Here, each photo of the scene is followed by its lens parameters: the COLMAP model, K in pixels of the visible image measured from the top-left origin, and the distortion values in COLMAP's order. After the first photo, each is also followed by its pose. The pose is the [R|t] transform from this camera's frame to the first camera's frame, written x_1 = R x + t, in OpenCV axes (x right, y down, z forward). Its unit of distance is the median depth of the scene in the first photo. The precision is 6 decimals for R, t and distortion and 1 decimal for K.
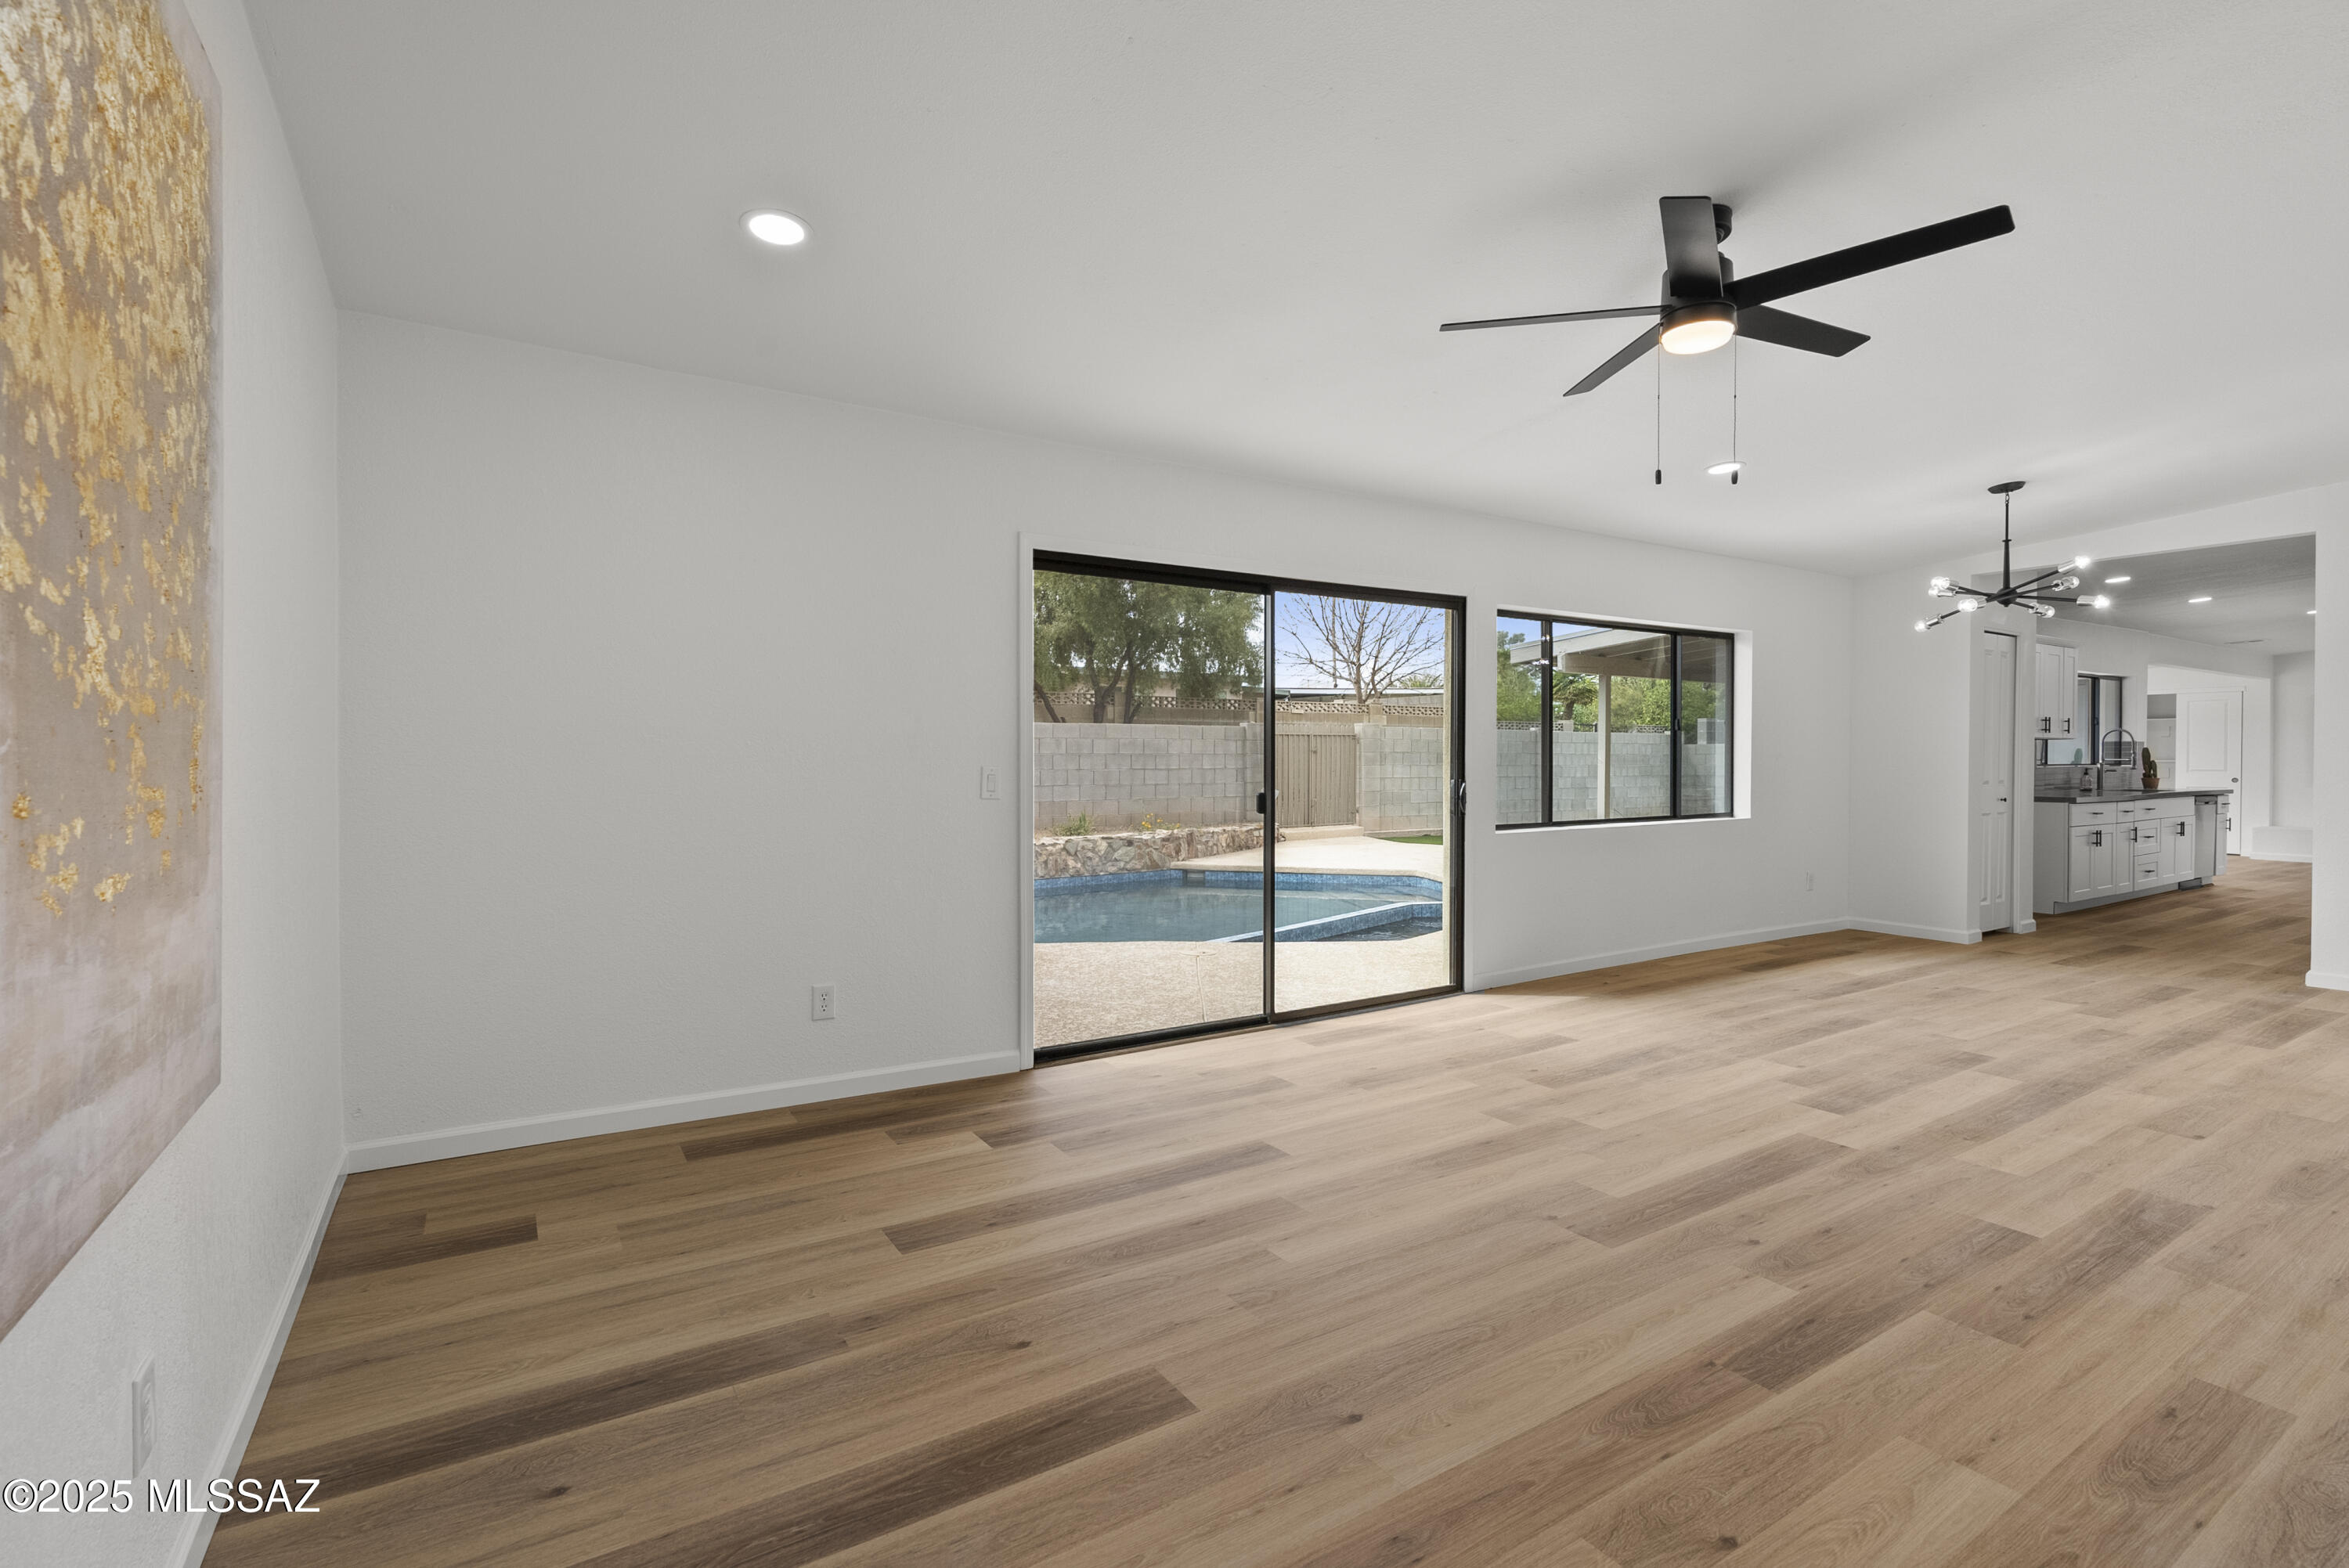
lens RADIAL K [[1071.2, 0, 1155.3], [0, 1071.2, 768.1], [0, 0, 1]] dist [-0.011925, 0.003406]
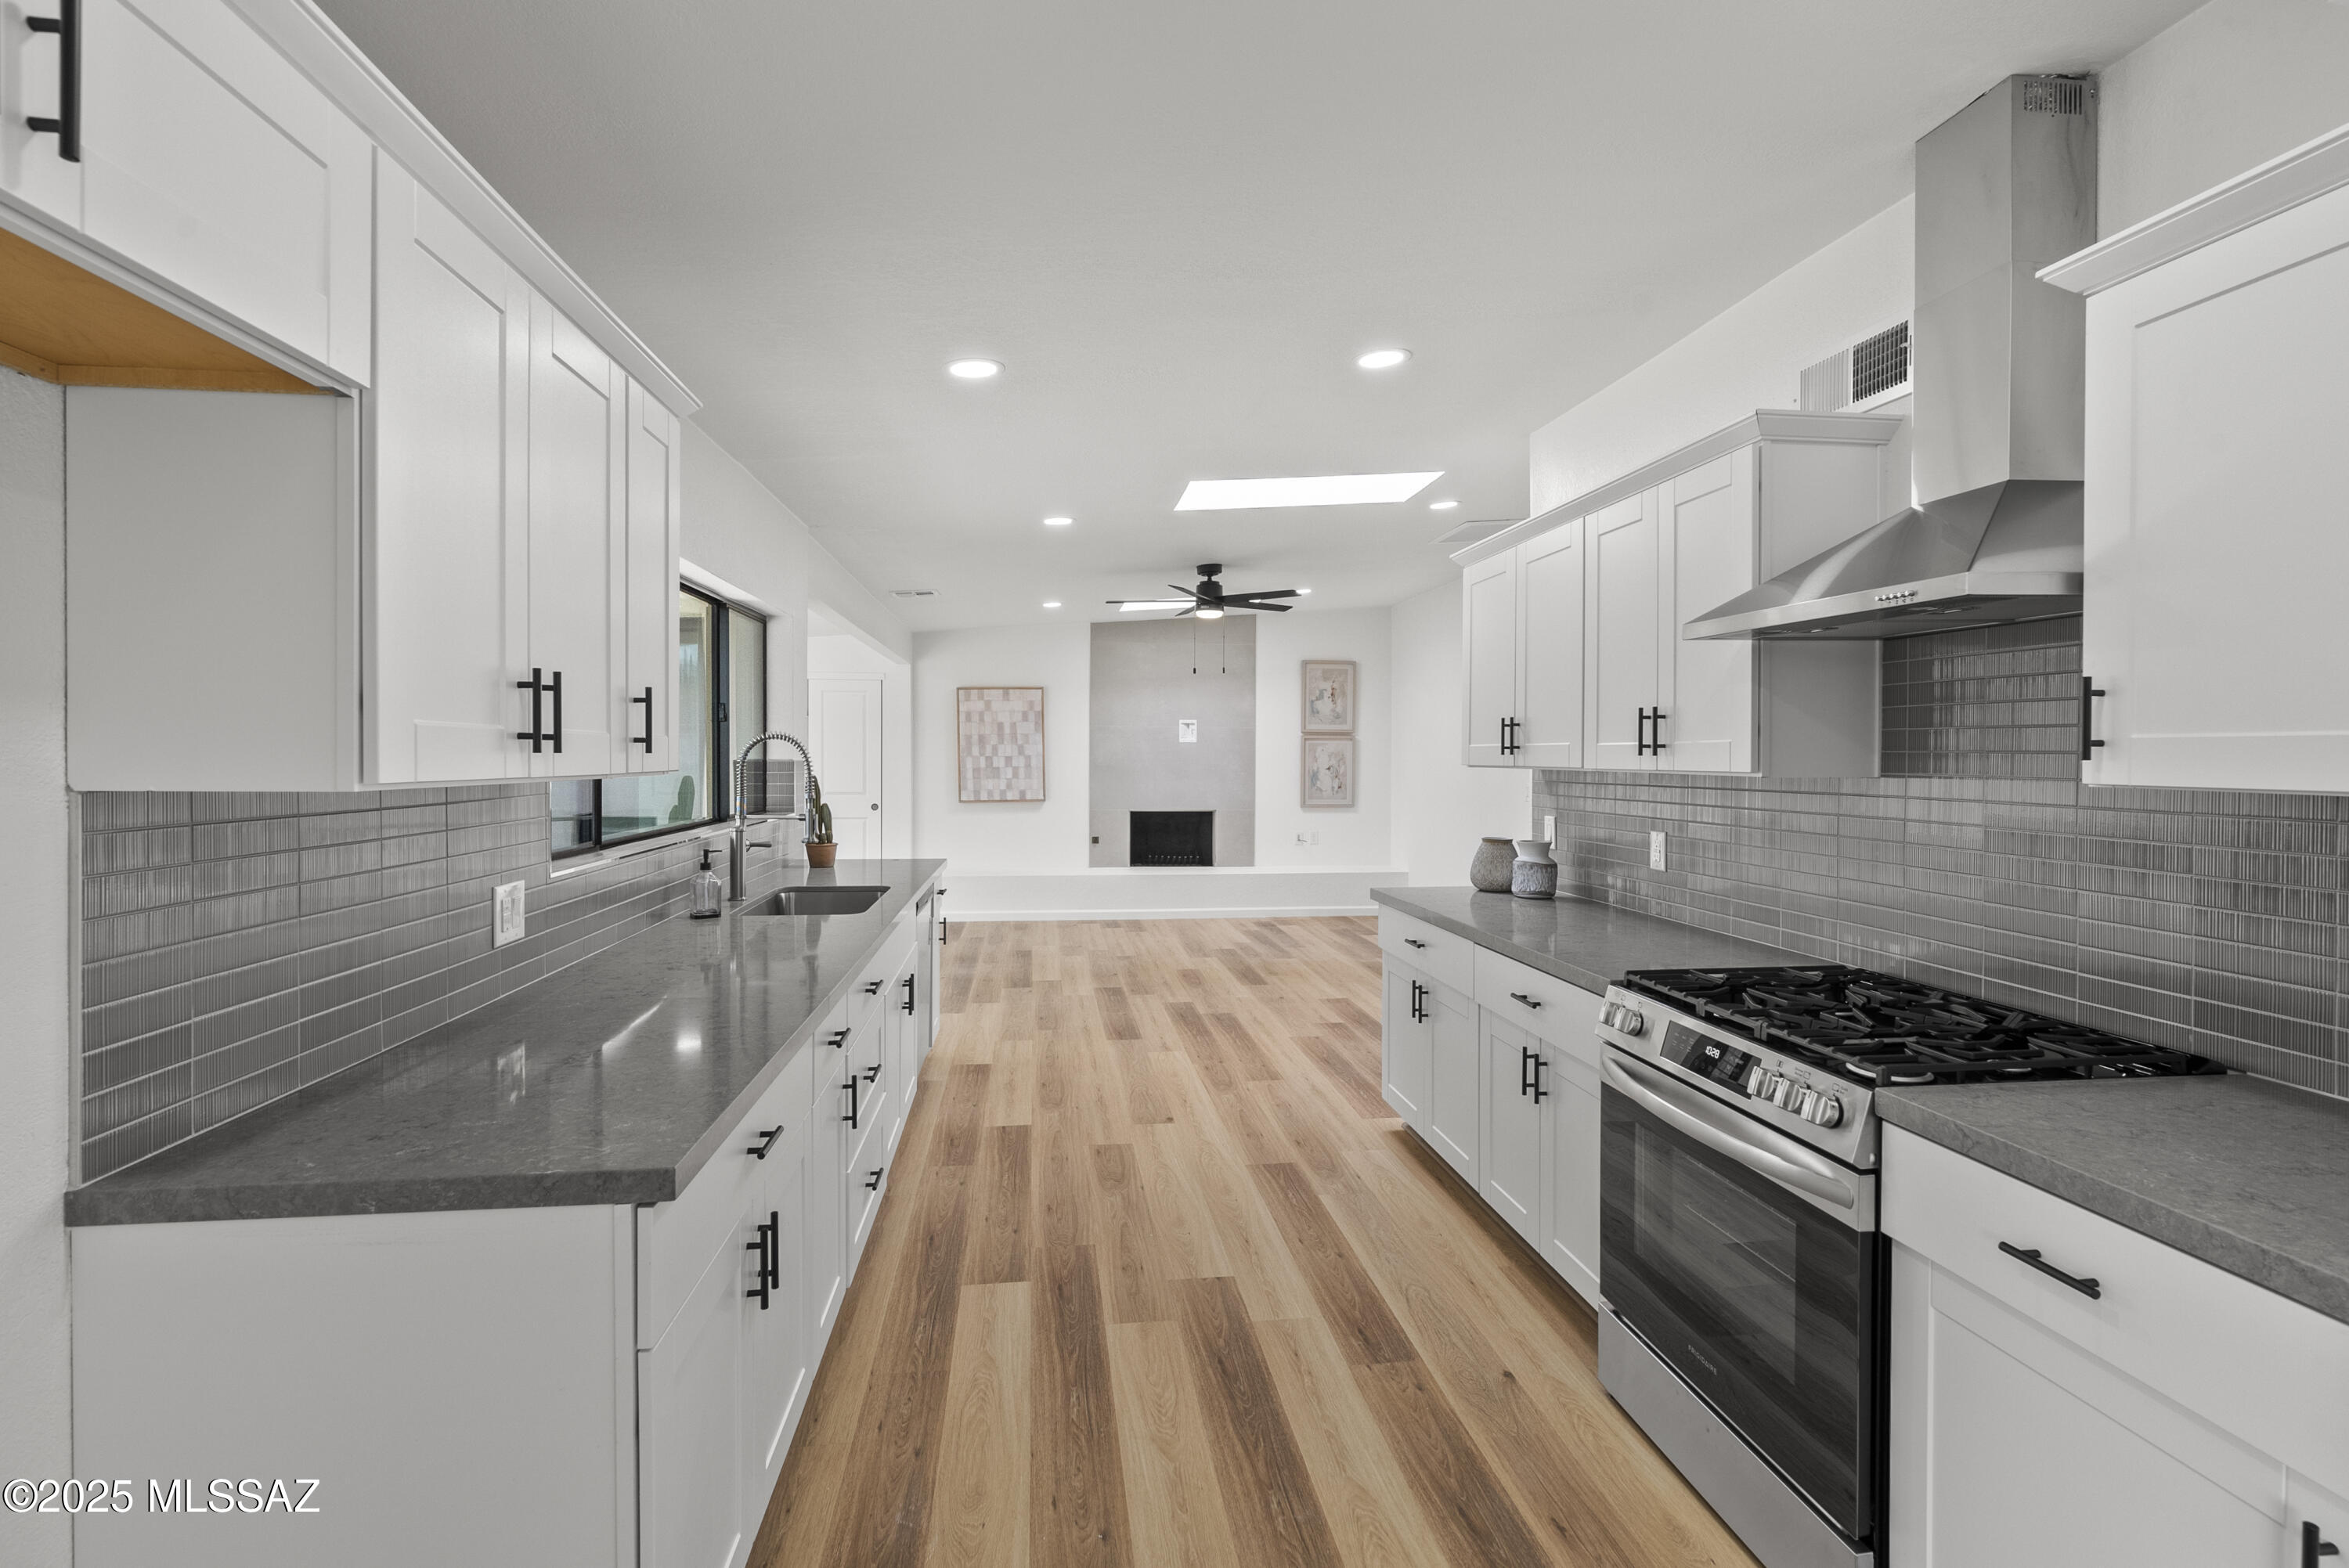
lens RADIAL K [[1071.2, 0, 1182.1], [0, 1071.2, 767.6], [0, 0, 1]] dist [-0.011925, 0.003406]
pose [[0.409339, -0.010443, 0.912323, 1.719557], [0.003990, 0.999945, 0.009656, -0.077684], [-0.912374, -0.000313, 0.409358, 1.979870]]
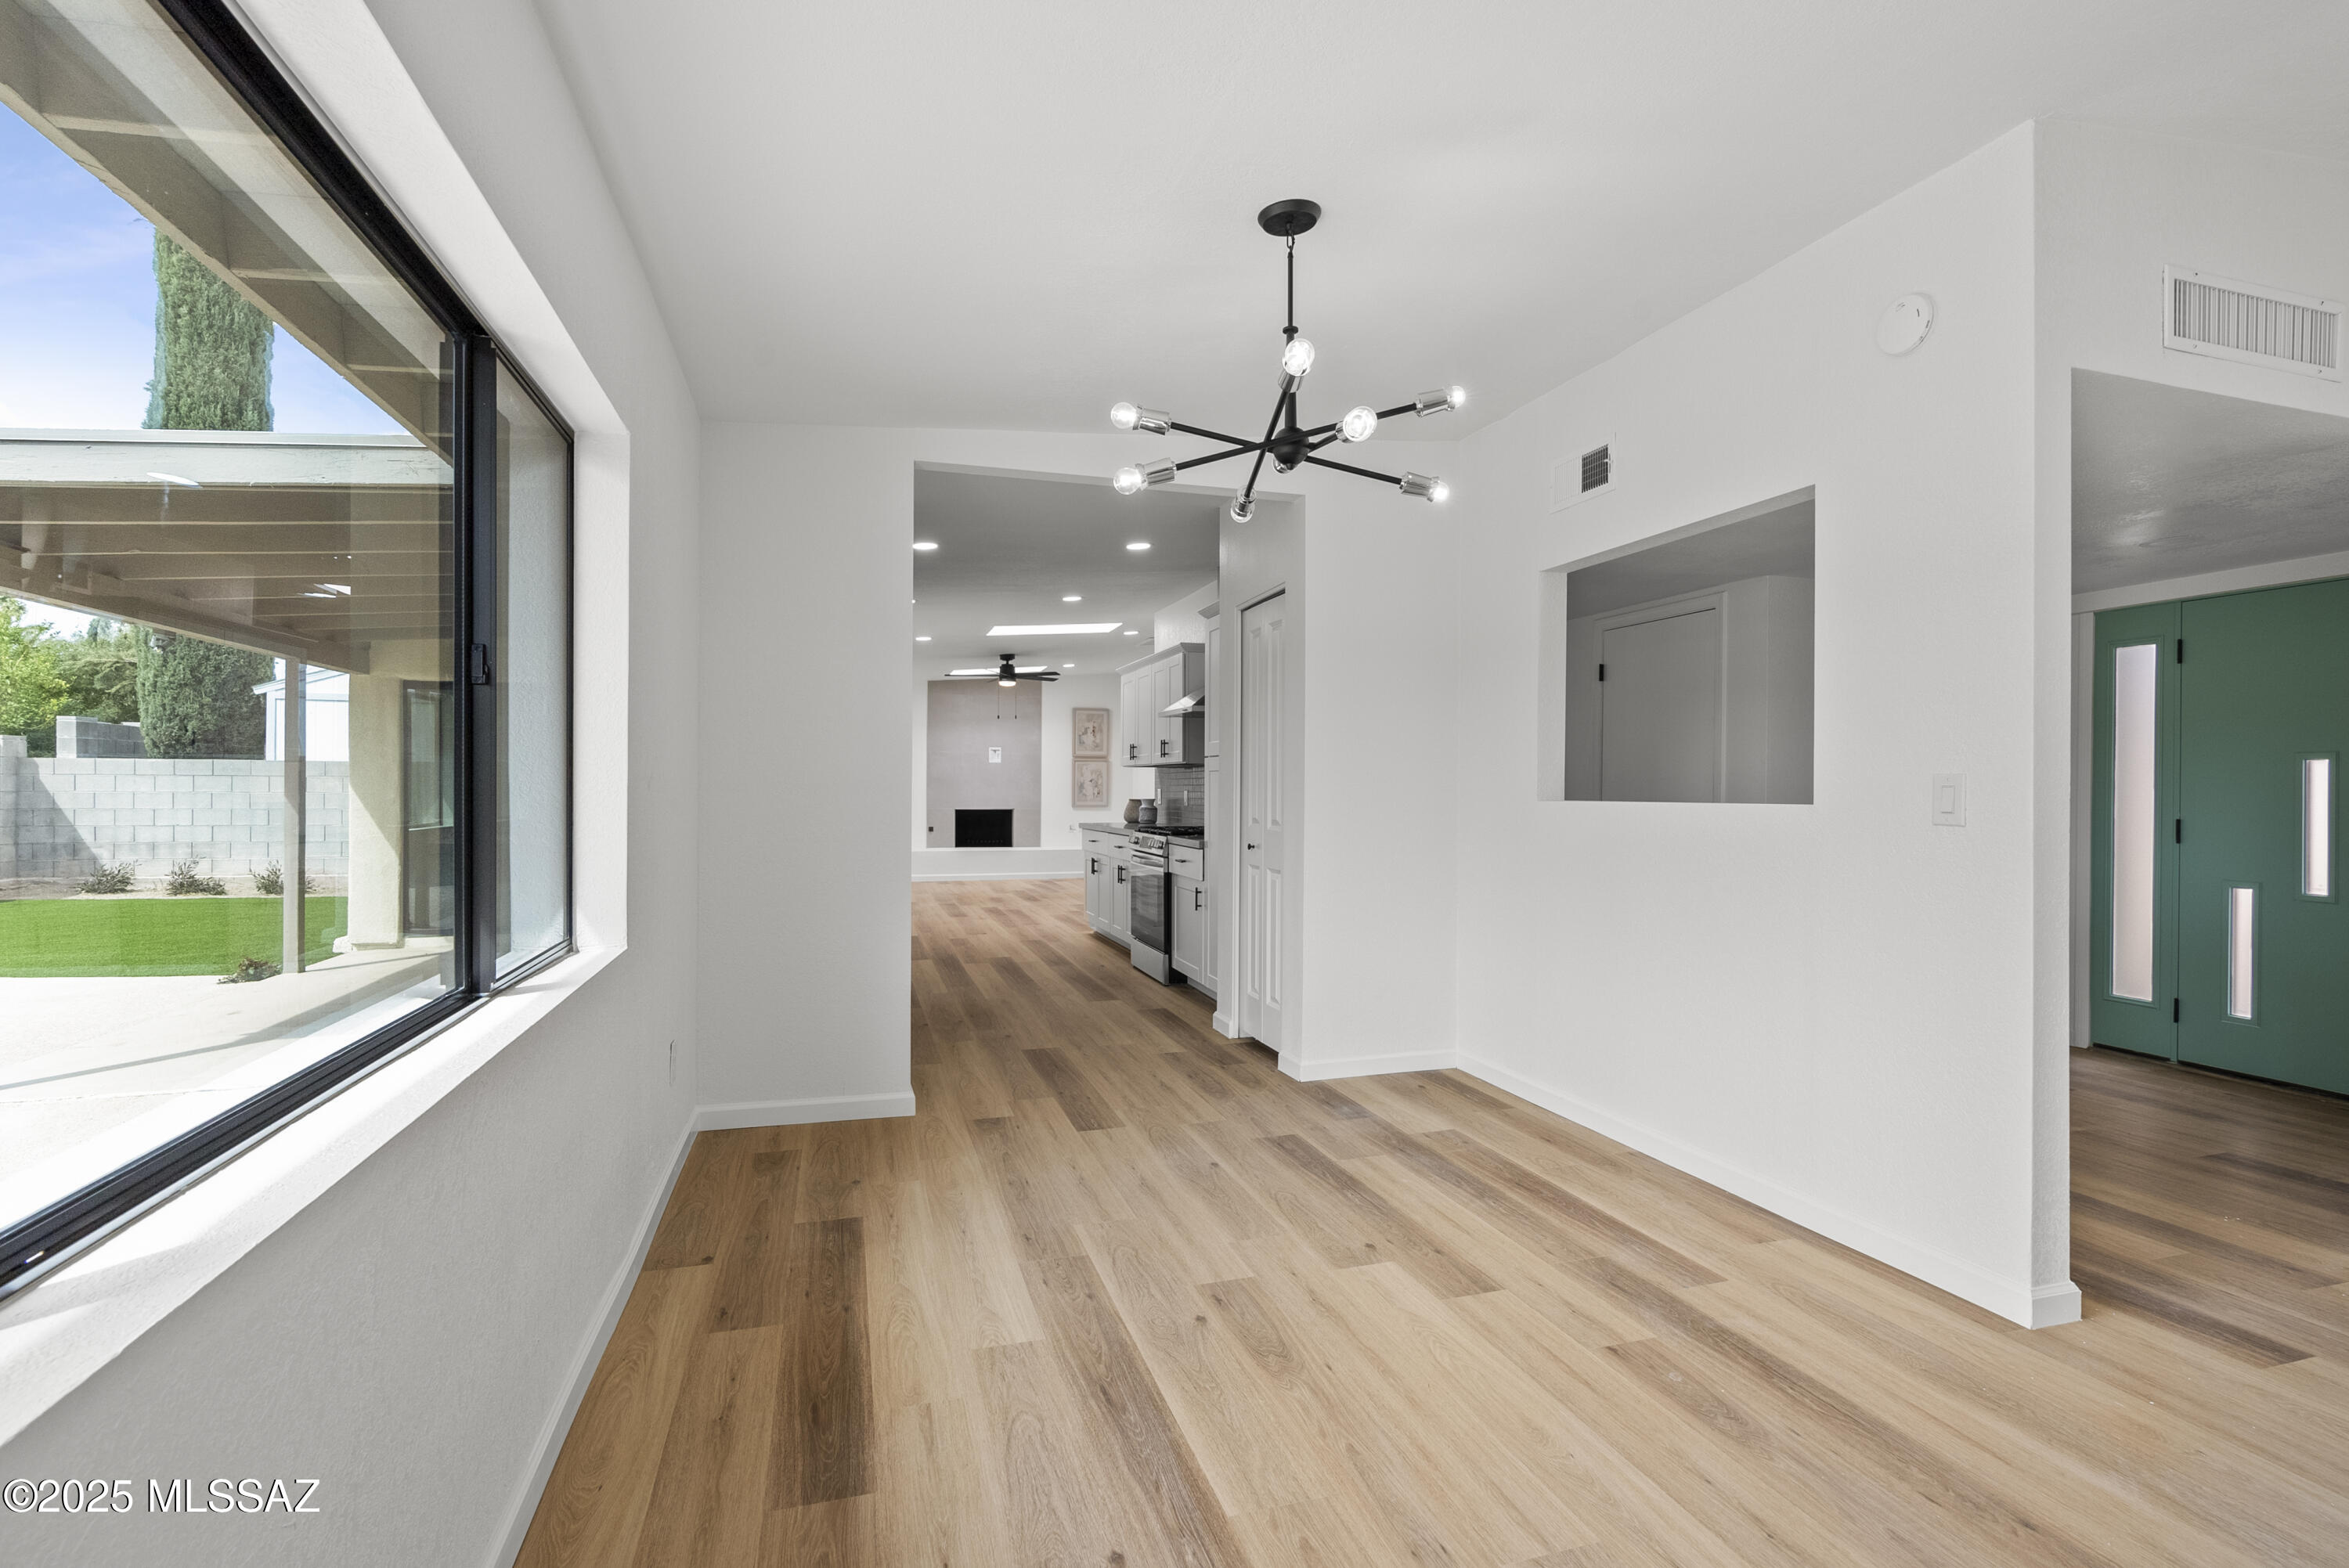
lens RADIAL K [[1071.2, 0, 1166.9], [0, 1071.2, 786.9], [0, 0, 1]] dist [-0.011925, 0.003406]
pose [[0.257372, 0.000605, 0.966312, 0.480038], [0.005170, 0.999985, -0.002003, -0.012285], [-0.966298, 0.005511, 0.257365, 1.417868]]
